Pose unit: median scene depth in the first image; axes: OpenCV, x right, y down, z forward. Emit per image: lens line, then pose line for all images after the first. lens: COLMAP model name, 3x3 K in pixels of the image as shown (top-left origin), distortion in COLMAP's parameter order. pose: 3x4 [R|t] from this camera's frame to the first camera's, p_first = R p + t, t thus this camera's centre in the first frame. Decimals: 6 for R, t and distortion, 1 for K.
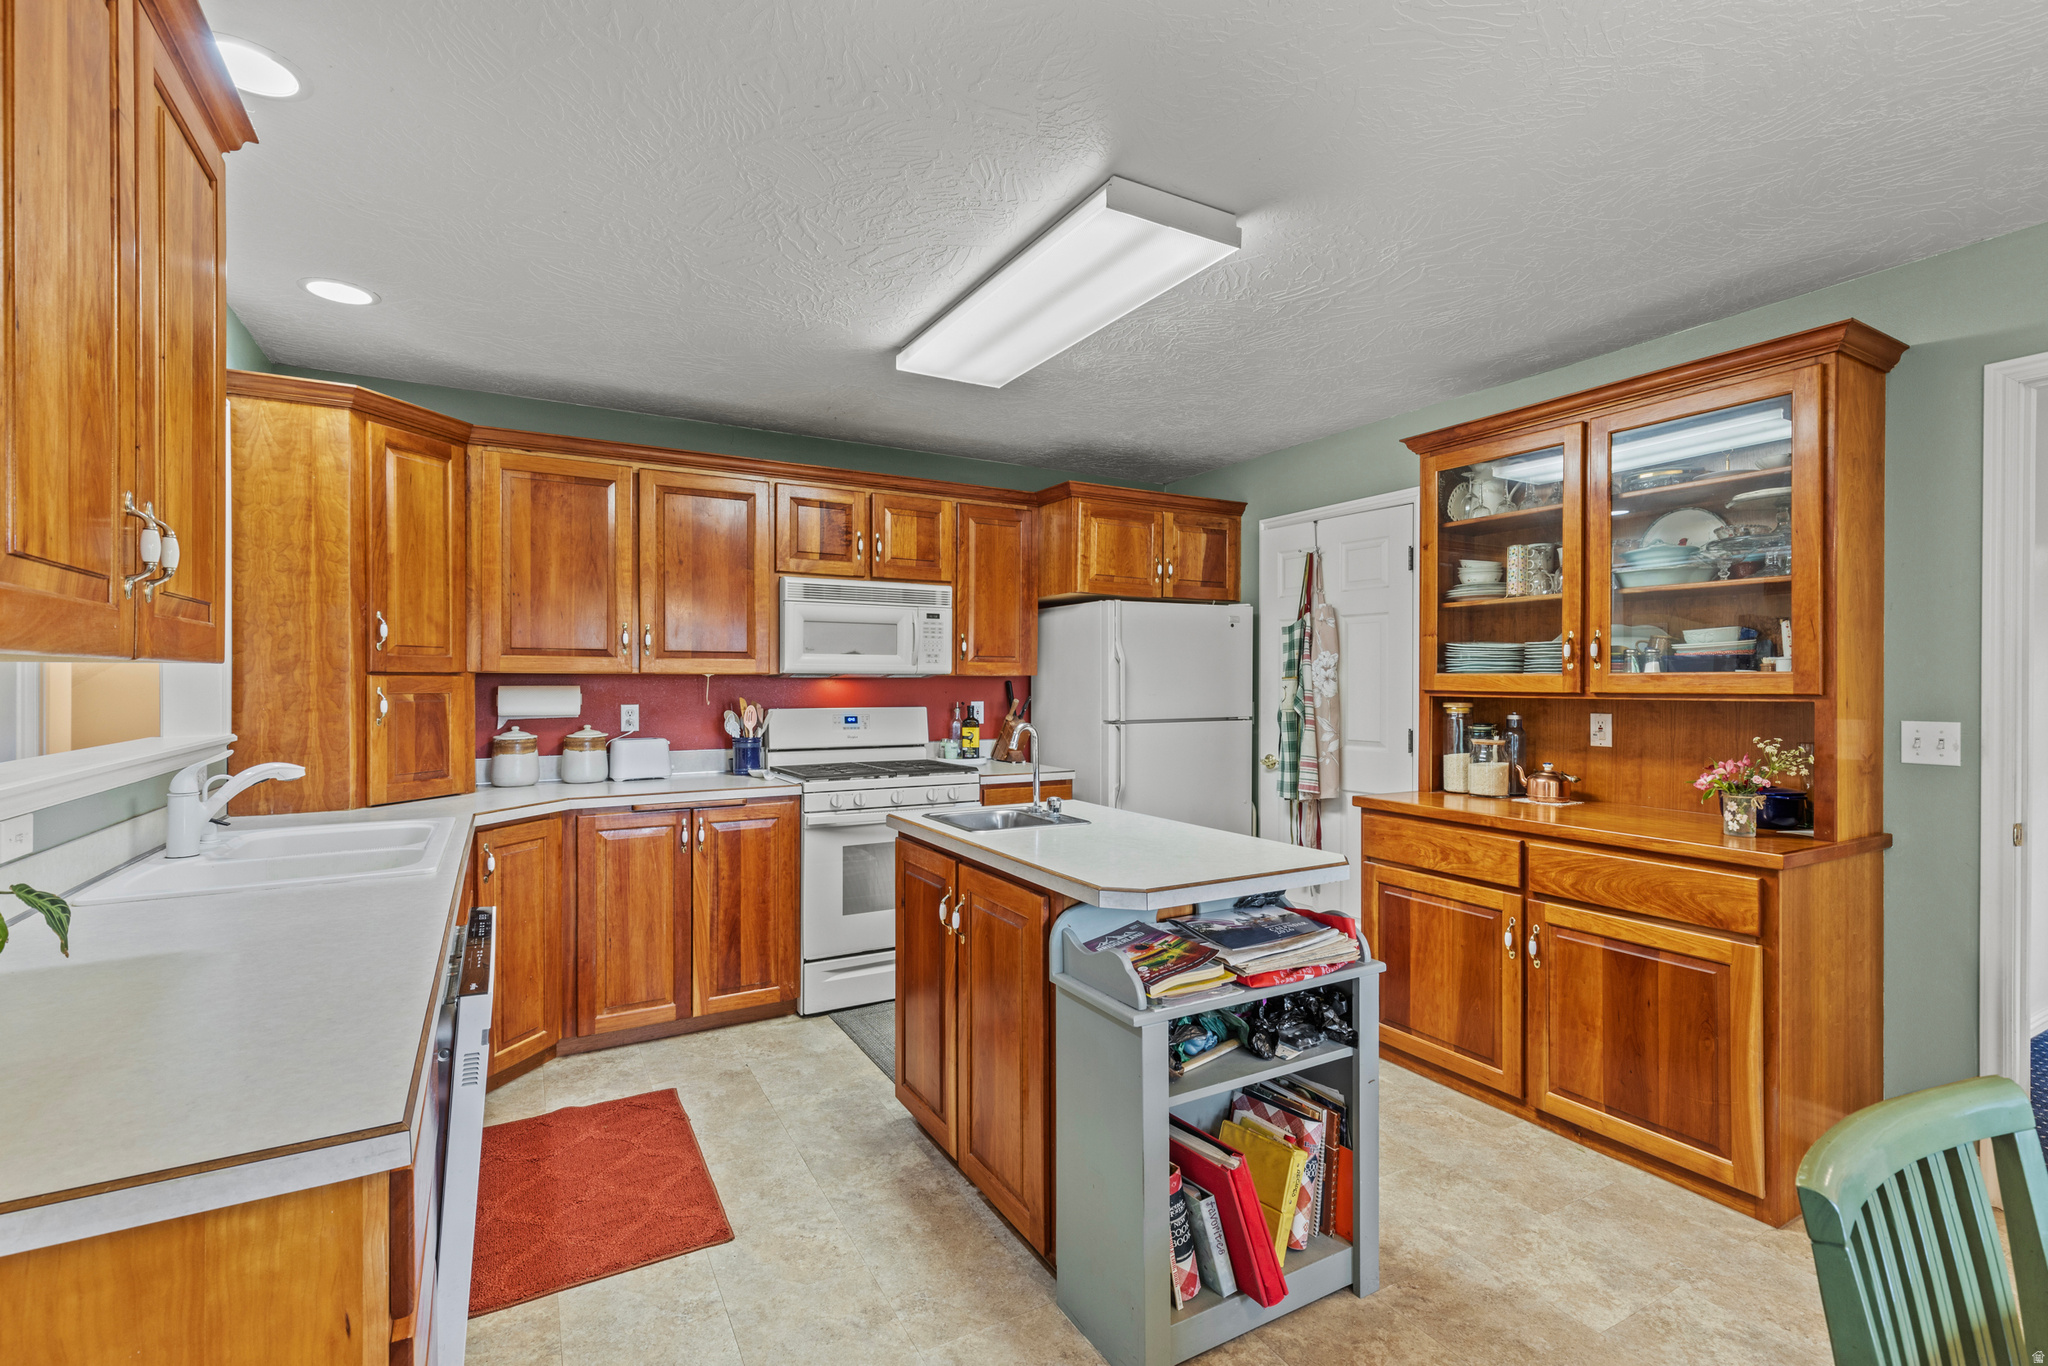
lens RADIAL K [[926.2, 0, 1032.5], [0, 926.2, 683.7], [0, 0, 1]] dist [0.006071, -0.000854]
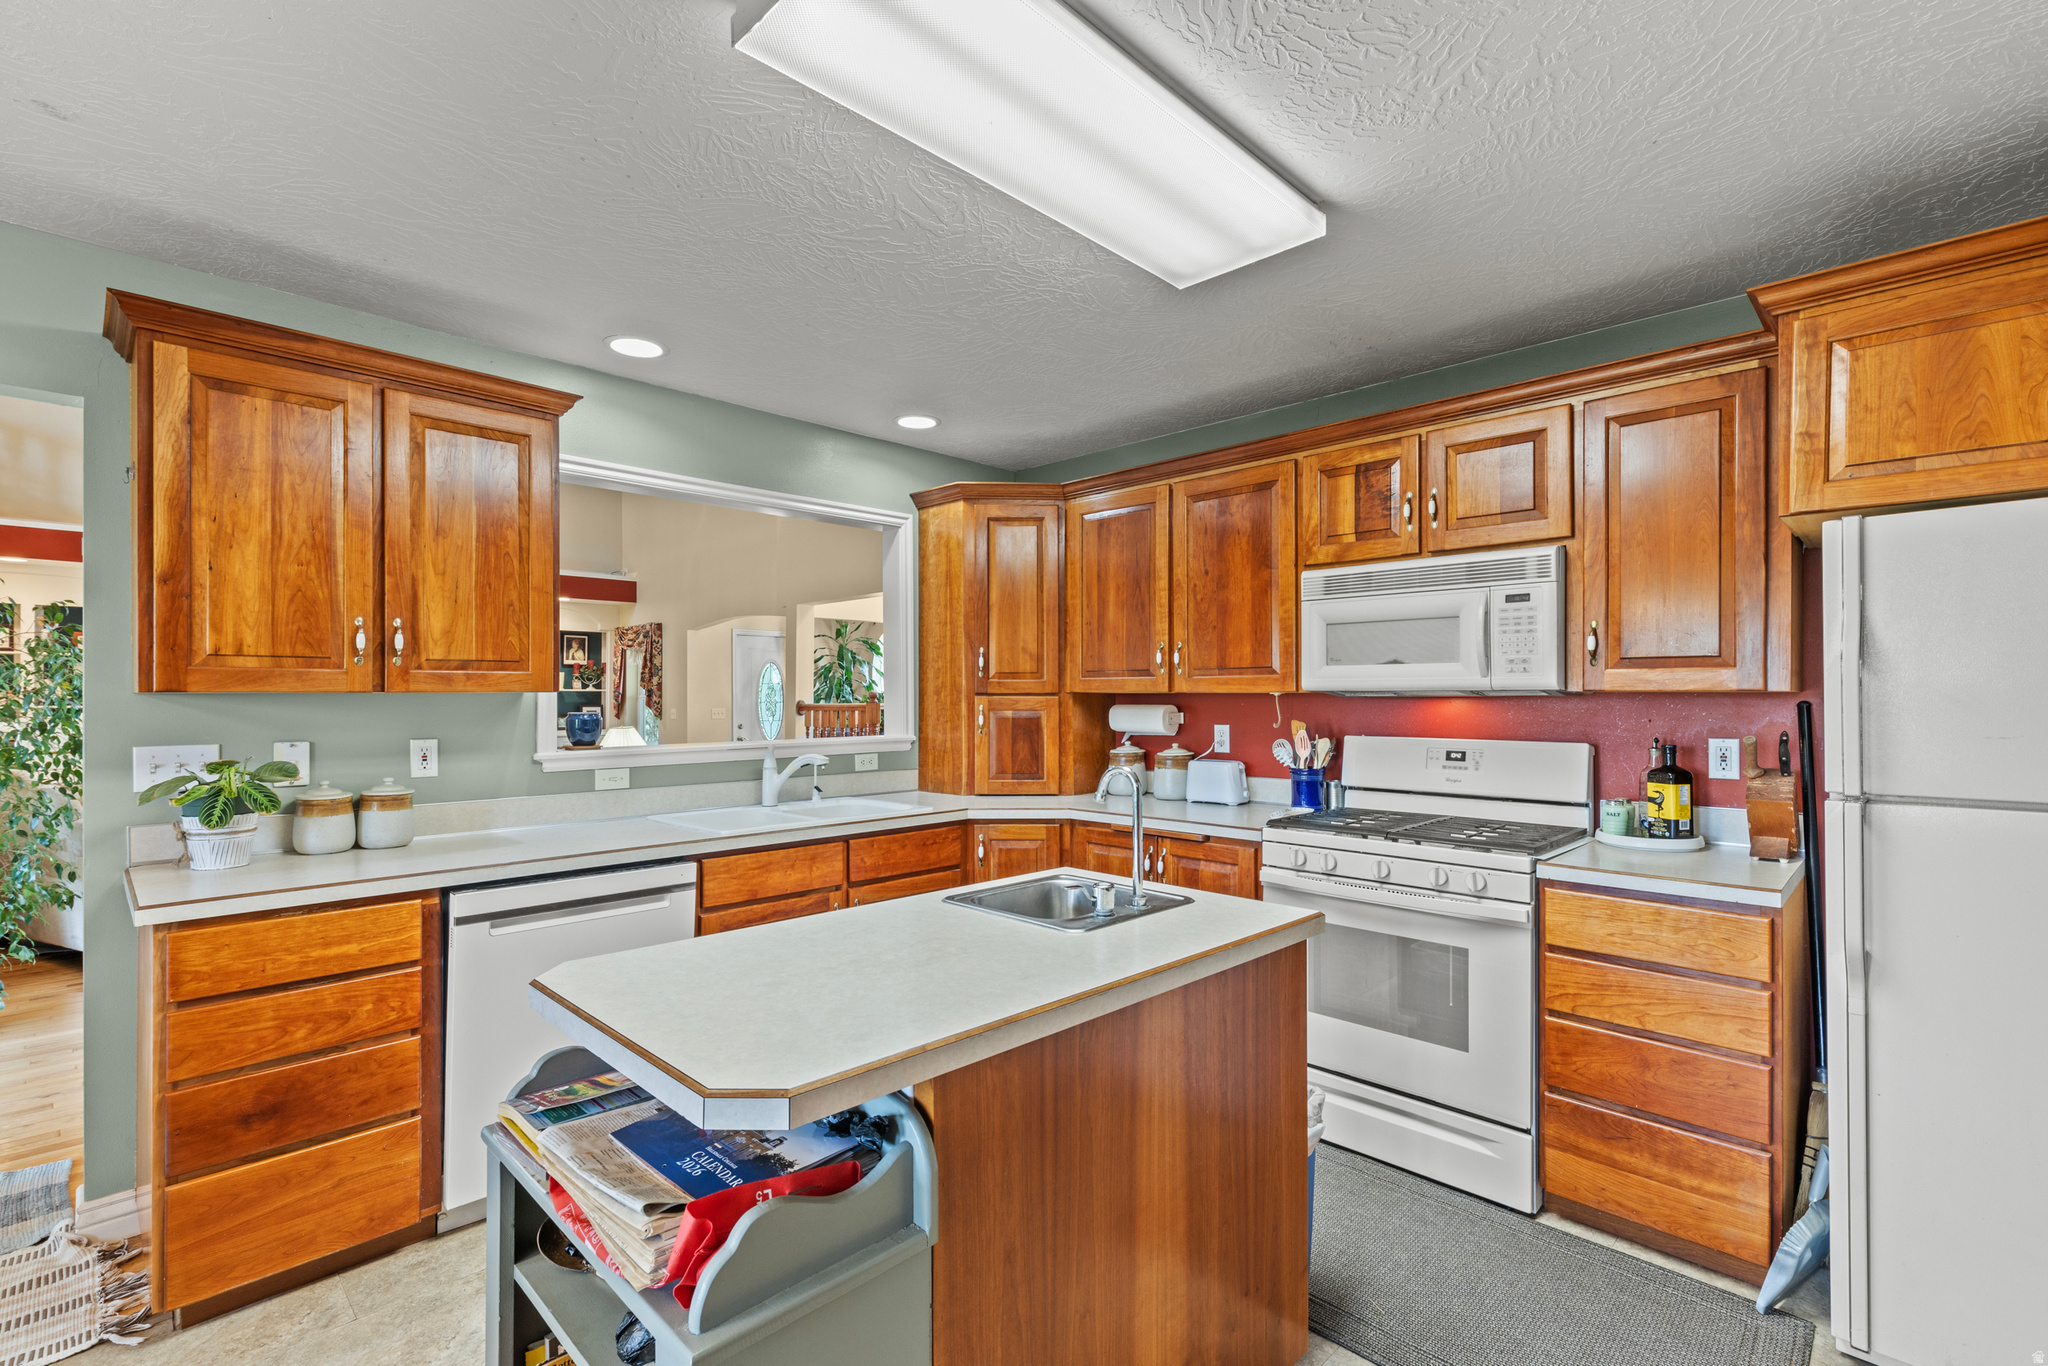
lens RADIAL K [[926.2, 0, 1037.5], [0, 926.2, 700.2], [0, 0, 1]] dist [0.006071, -0.000854]
pose [[0.263199, 0.002095, -0.964739, 0.468134], [-0.002862, 0.999995, 0.001391, -0.004176], [0.964737, 0.002395, 0.263204, 0.588870]]
